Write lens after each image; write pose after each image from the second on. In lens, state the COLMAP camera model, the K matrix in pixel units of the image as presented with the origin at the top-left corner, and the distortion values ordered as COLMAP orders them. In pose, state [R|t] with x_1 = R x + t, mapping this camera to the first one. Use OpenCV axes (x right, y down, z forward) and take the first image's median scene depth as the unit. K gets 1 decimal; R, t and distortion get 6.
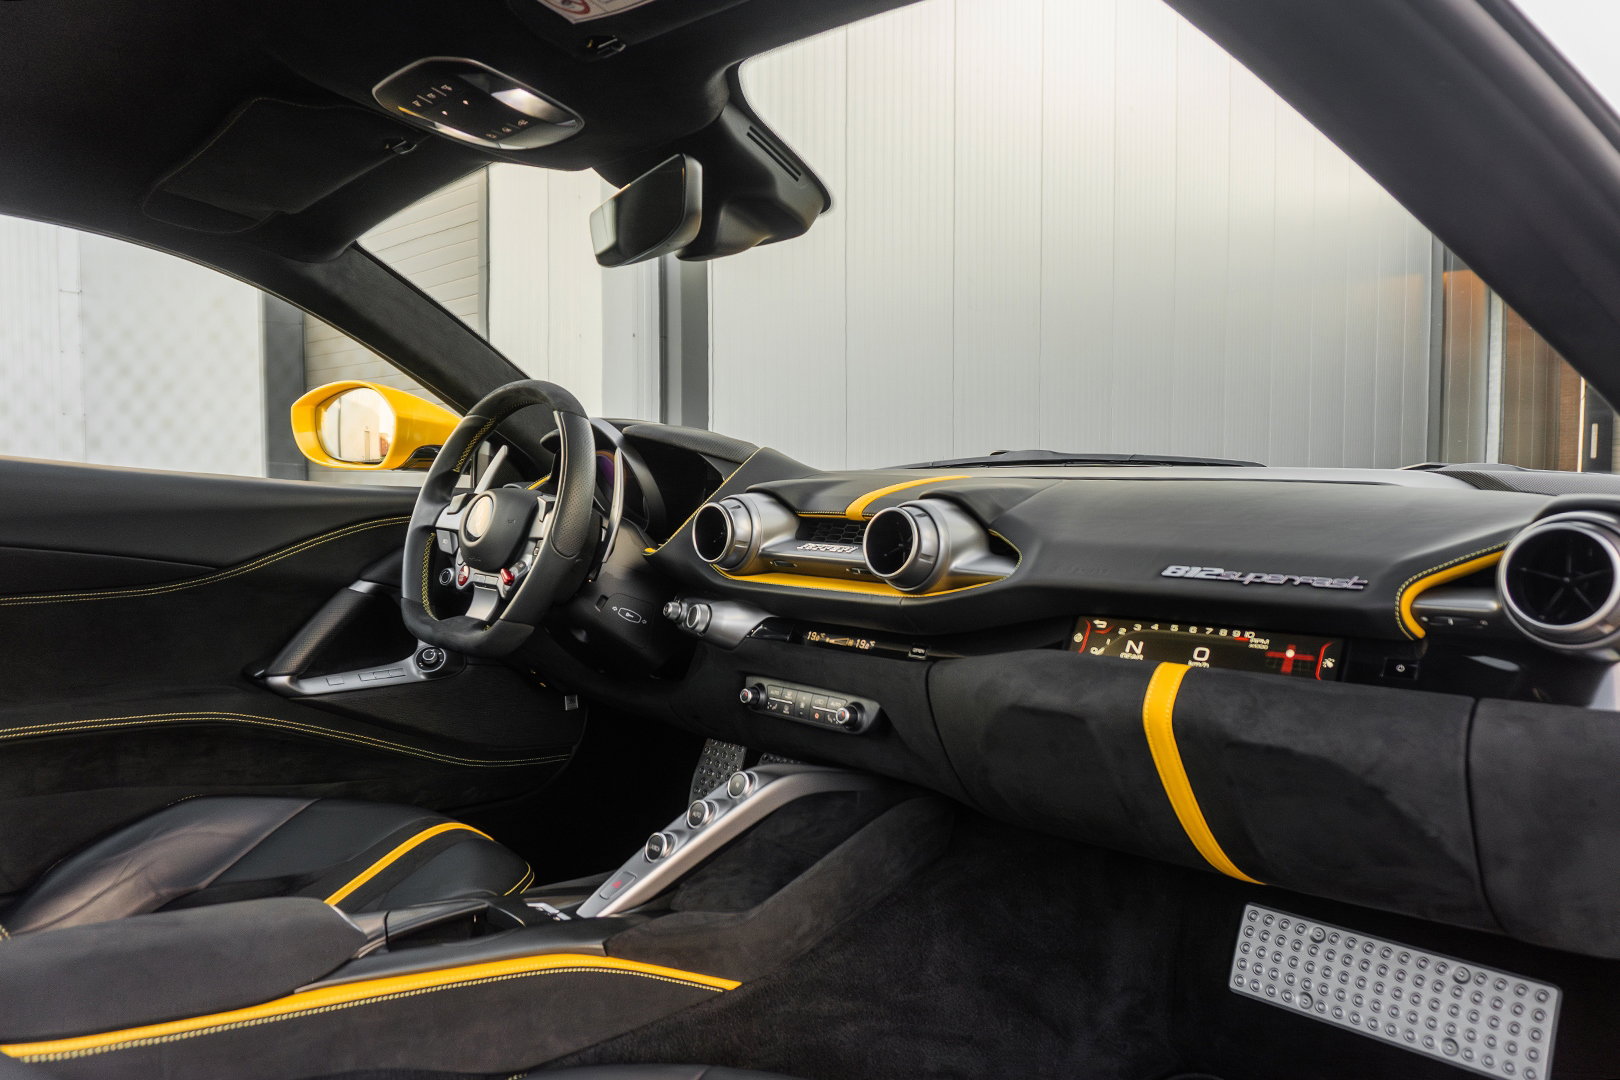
lens RADIAL K [[1136.1, 0, 821.8], [0, 1136.1, 544.2], [0, 0, 1]] dist [-0.005982, -0.001217]
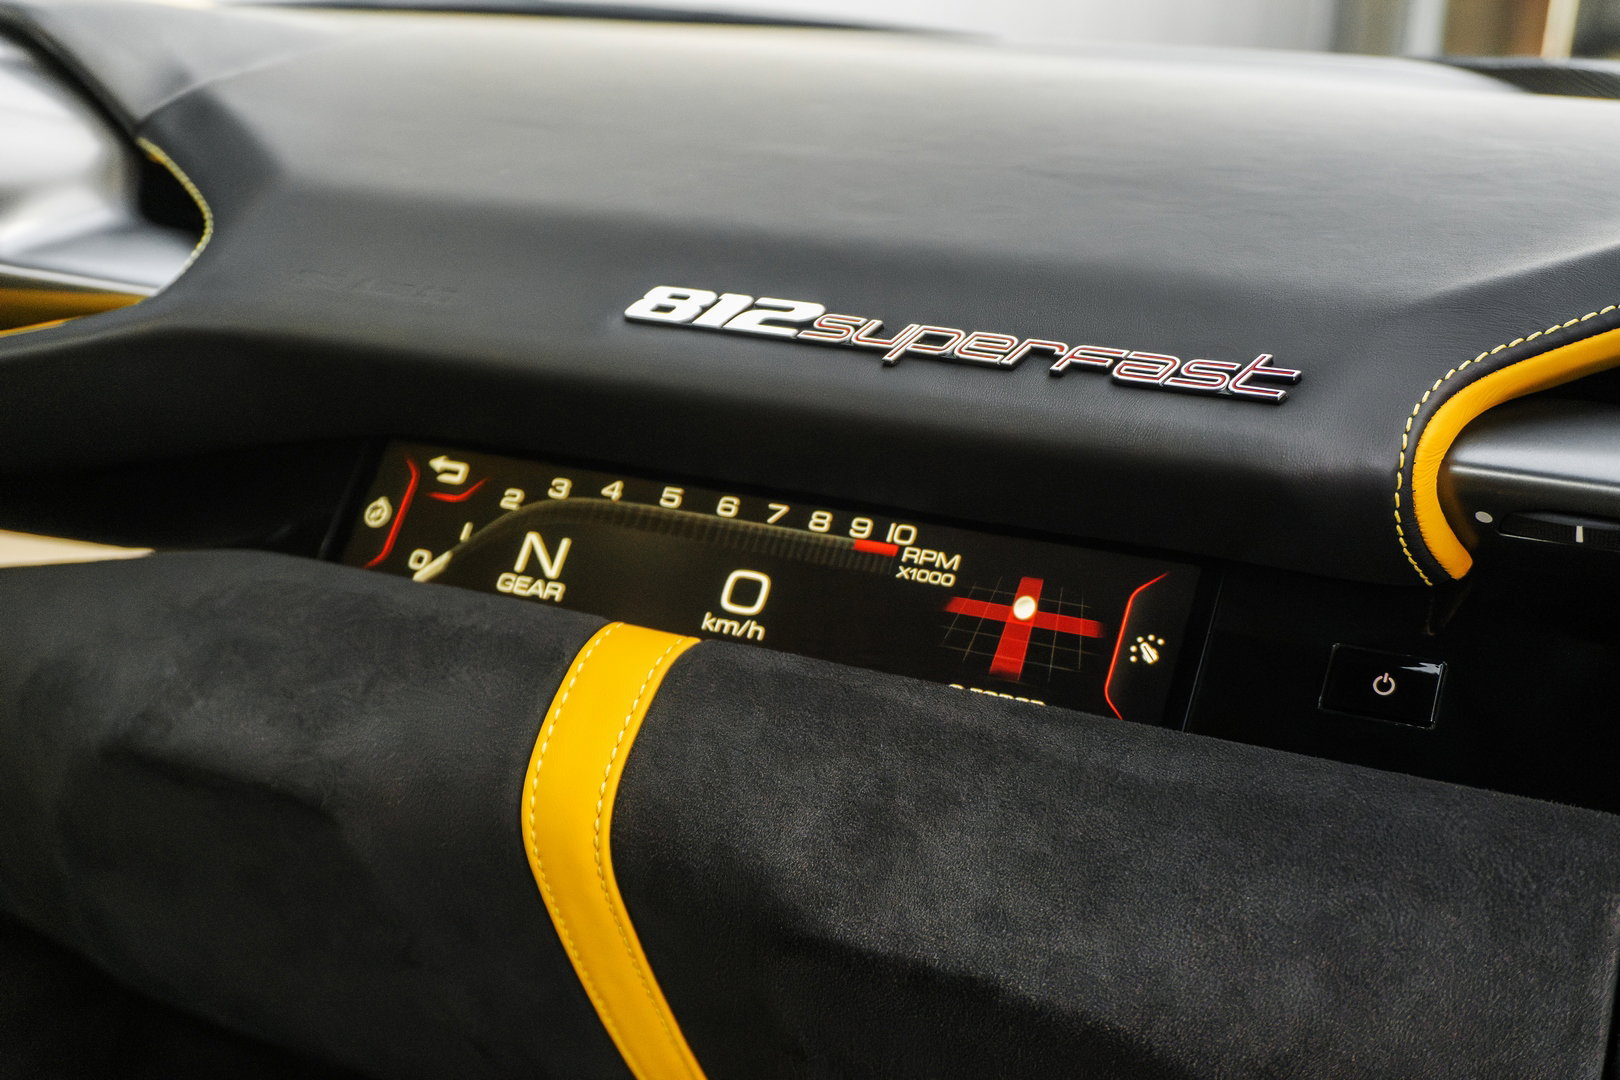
lens RADIAL K [[2026.9, 0, 811.0], [0, 2026.9, 535.1], [0, 0, 1]] dist [0.056727, 0.000000]
pose [[0.964282, 0.022801, 0.263893, 0.211916], [-0.057645, 0.990473, 0.125060, 0.015369], [-0.258528, -0.135805, 0.956410, 0.494967]]
